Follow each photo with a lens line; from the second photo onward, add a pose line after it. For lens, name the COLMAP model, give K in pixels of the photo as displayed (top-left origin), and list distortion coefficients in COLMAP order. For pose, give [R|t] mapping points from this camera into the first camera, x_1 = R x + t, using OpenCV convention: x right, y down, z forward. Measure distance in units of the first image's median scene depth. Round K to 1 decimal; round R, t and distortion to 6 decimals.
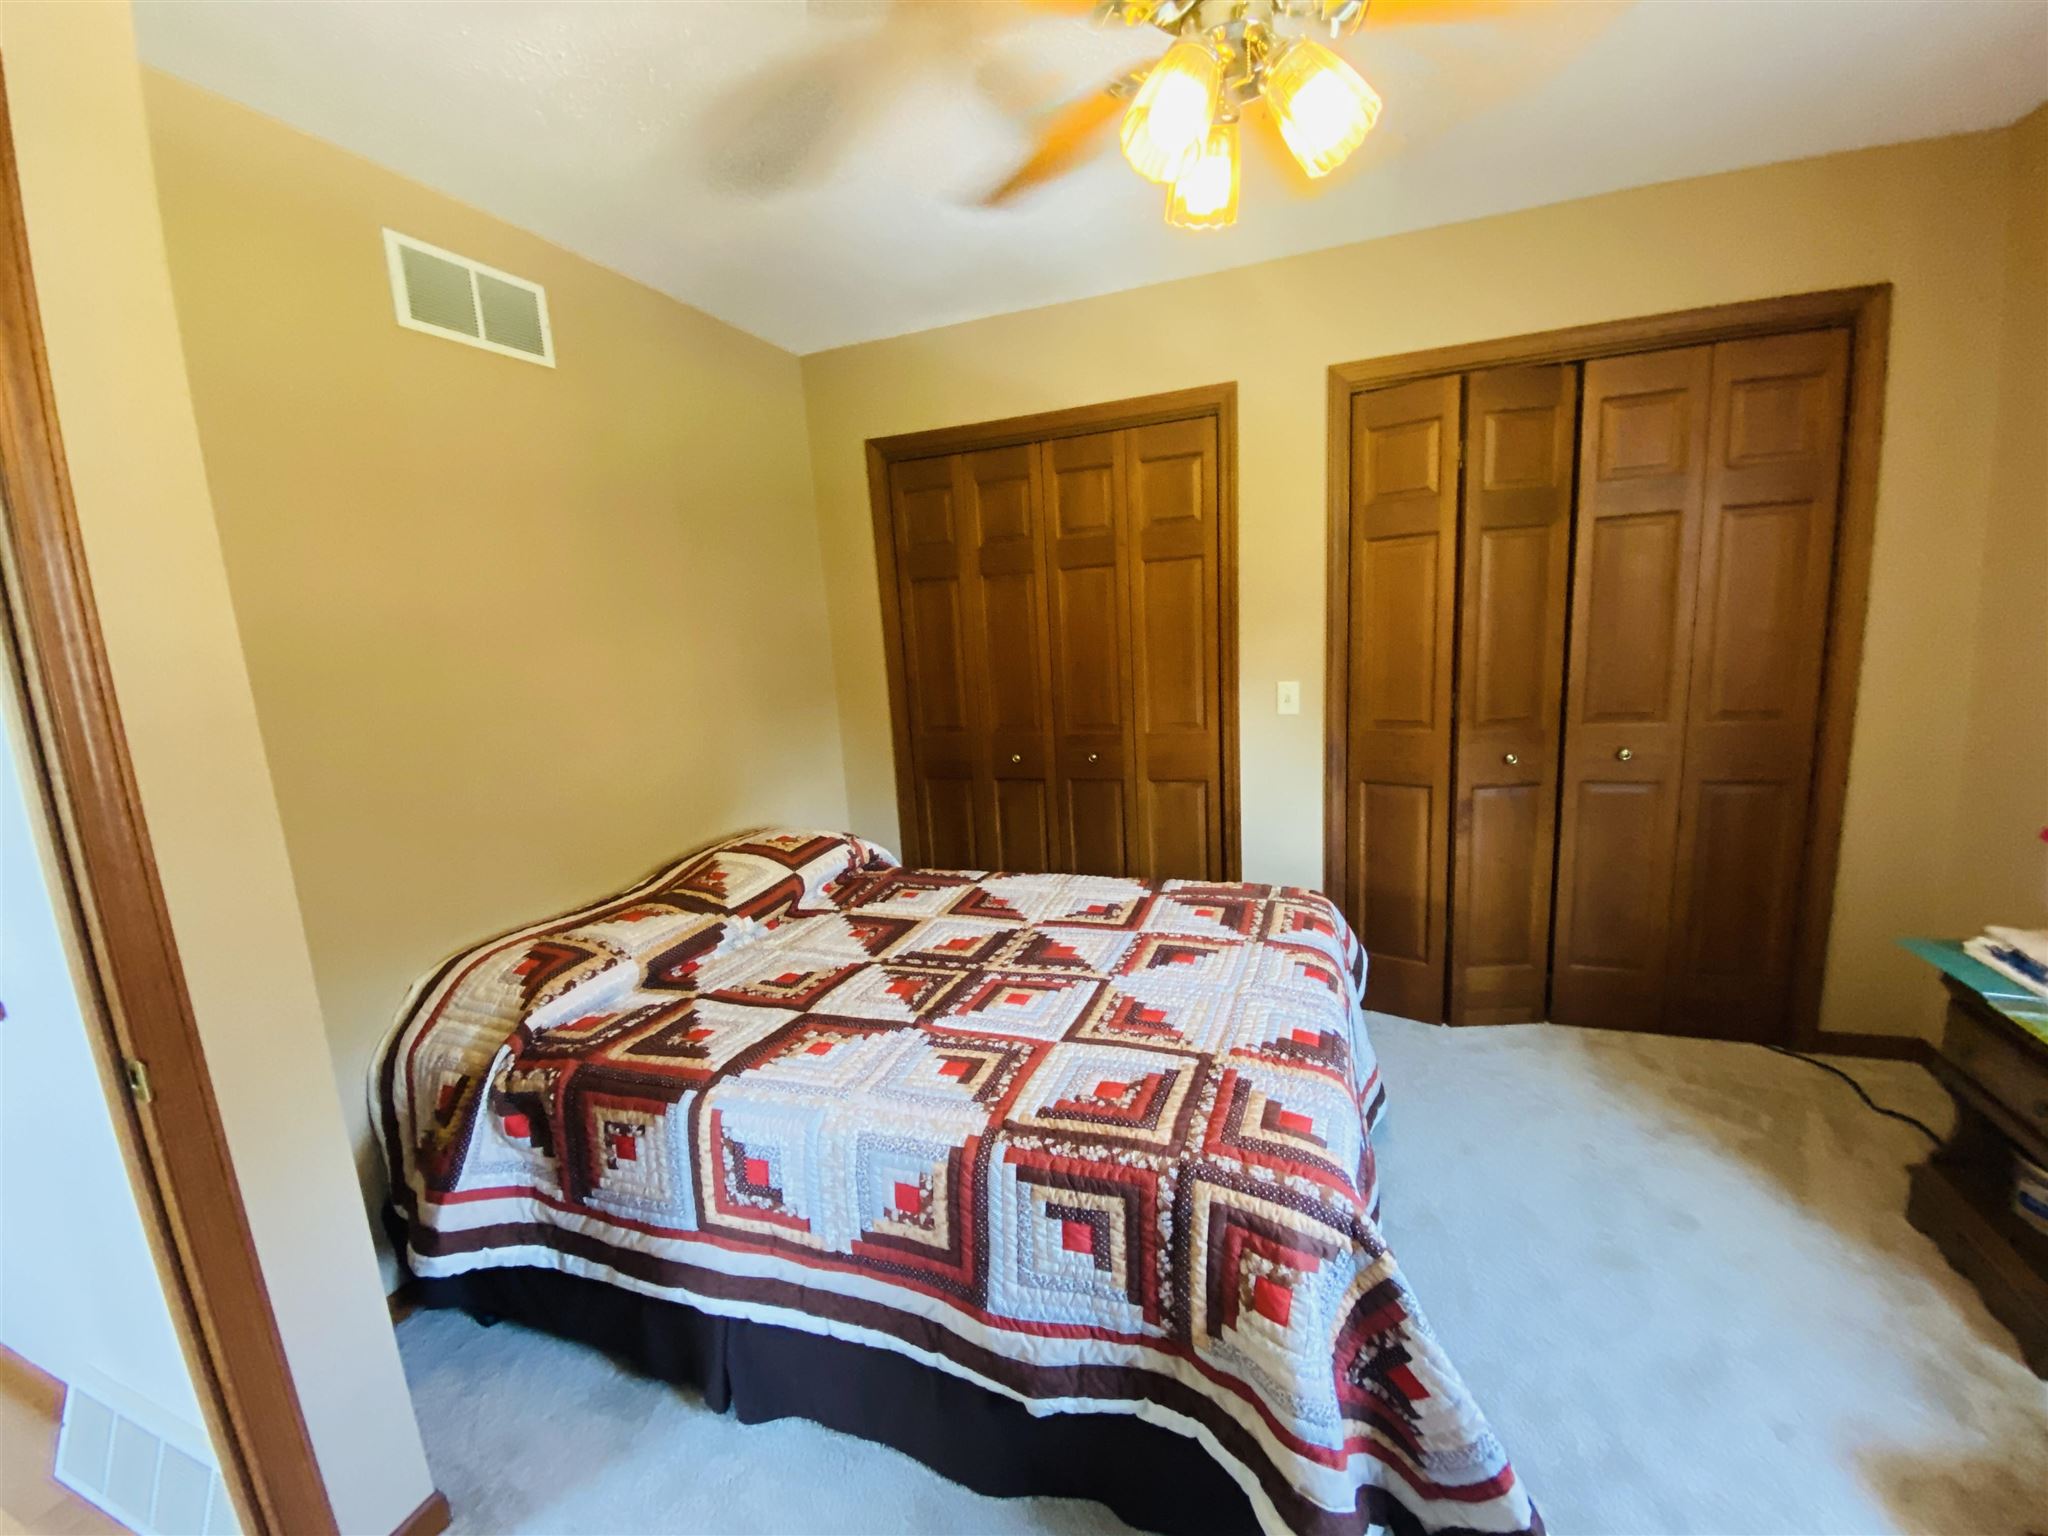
lens RADIAL K [[832.2, 0, 1024.0], [0, 832.2, 768.0], [0, 0, 1]] dist [0.019615, -0.000062]
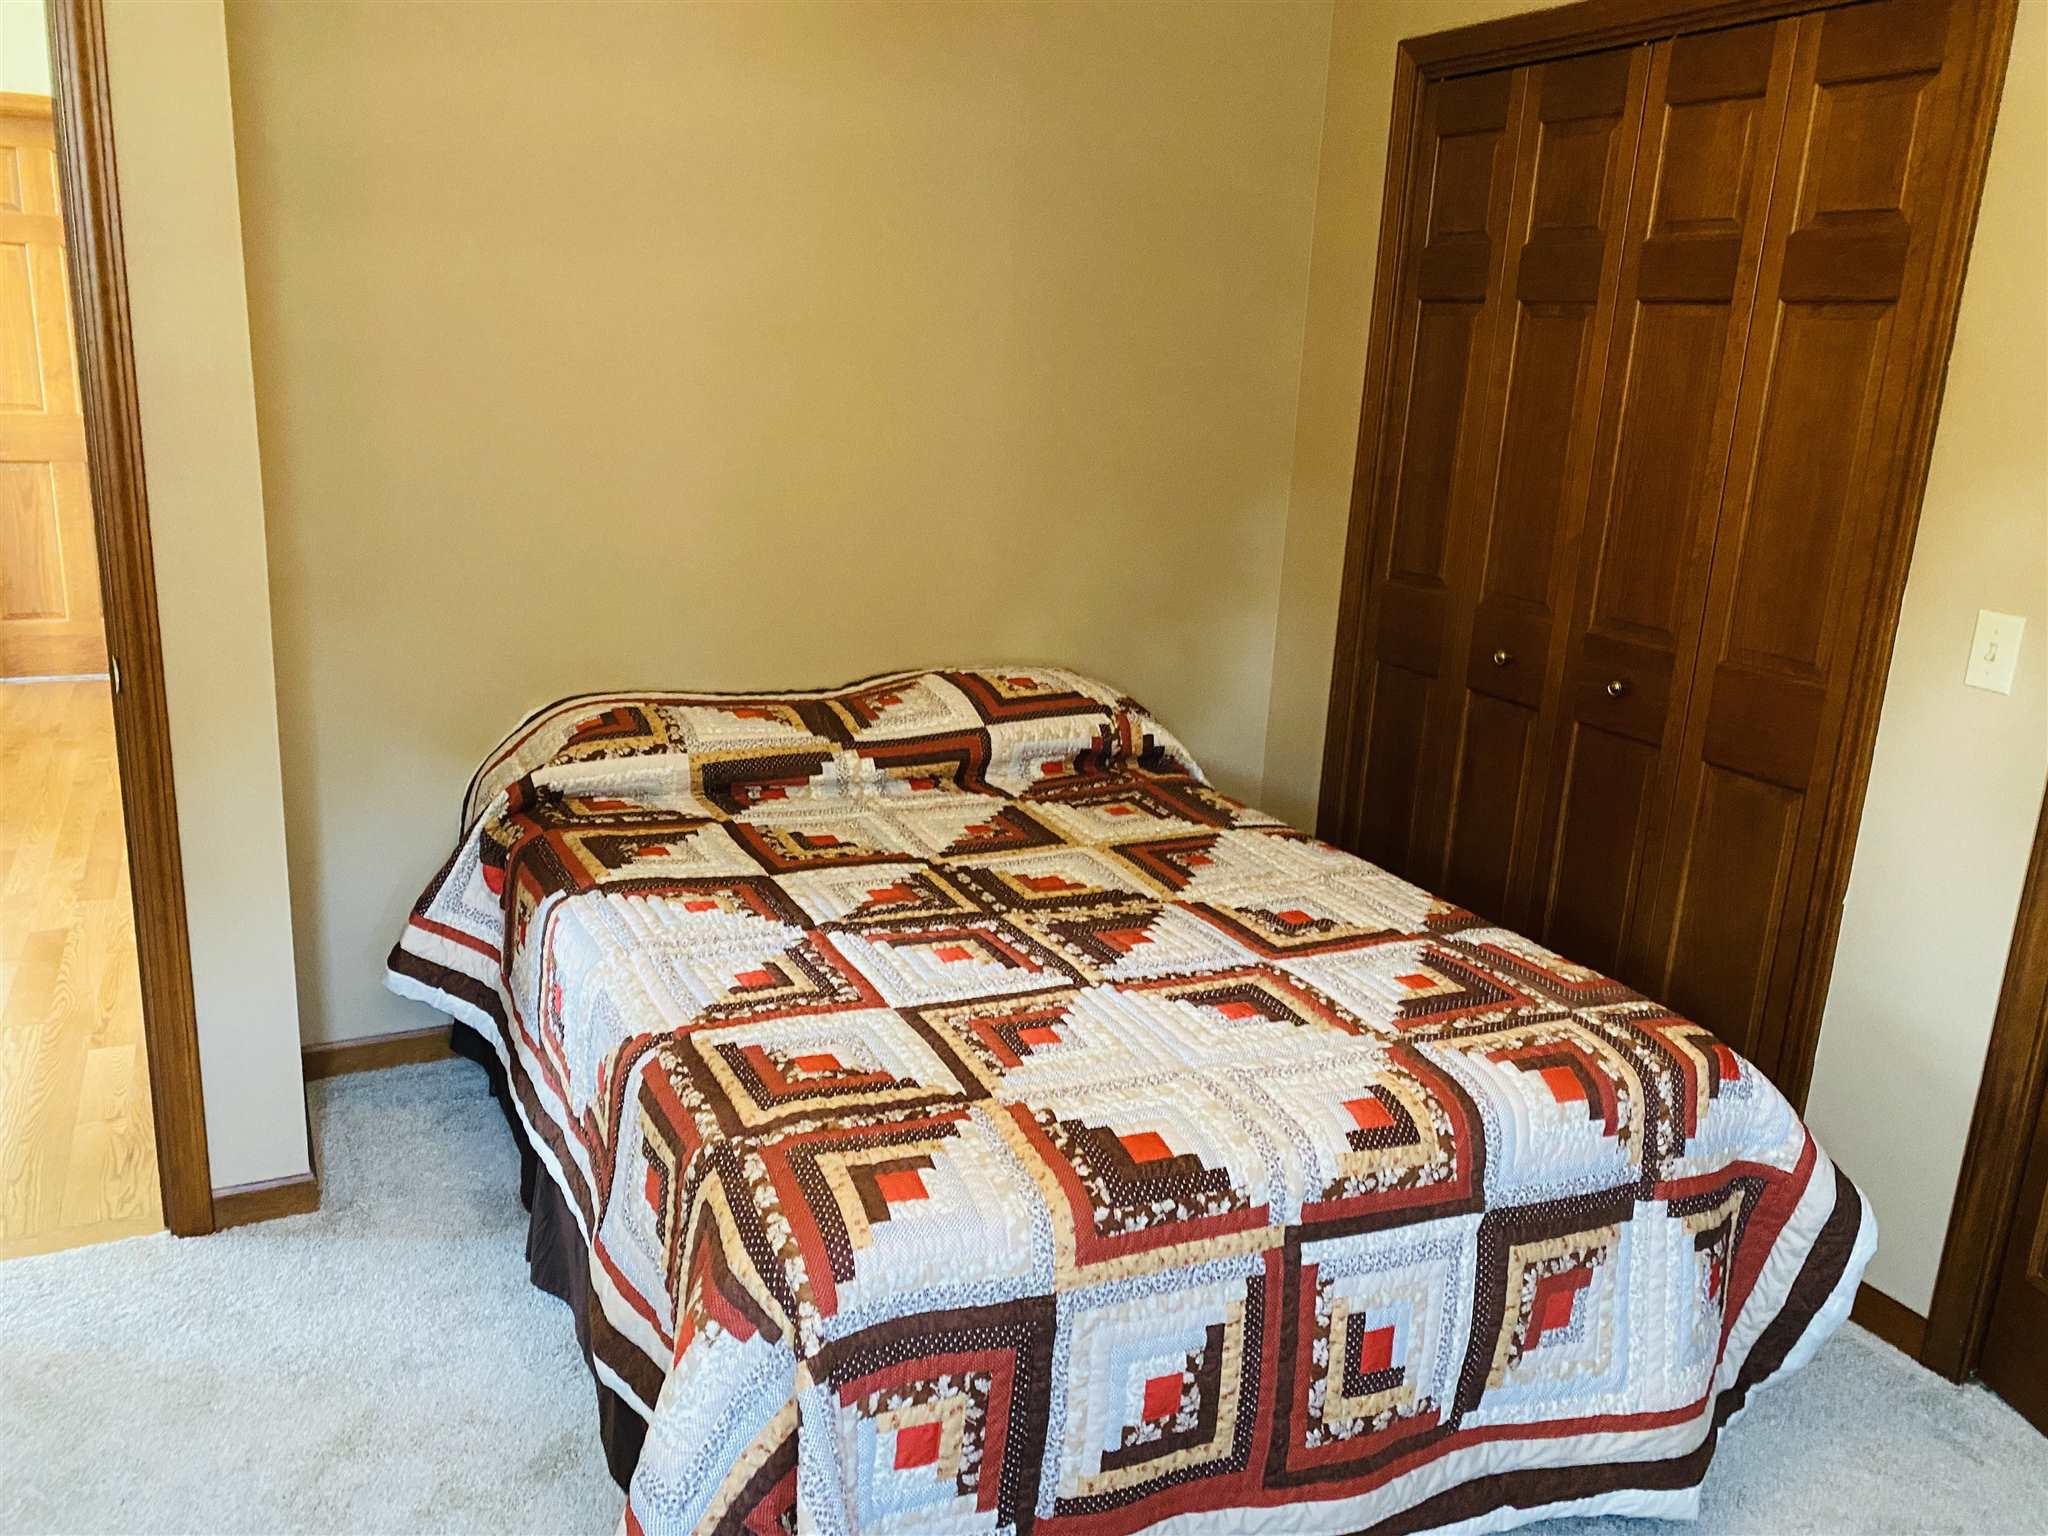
lens RADIAL K [[1559.1, 0, 1027.1], [0, 1559.1, 786.0], [0, 0, 1]] dist [0.042963, -0.036002]
pose [[0.726078, 0.284613, -0.625944, 0.676232], [-0.217662, 0.958638, 0.183404, -0.082636], [0.652253, 0.003079, 0.757995, 0.075365]]
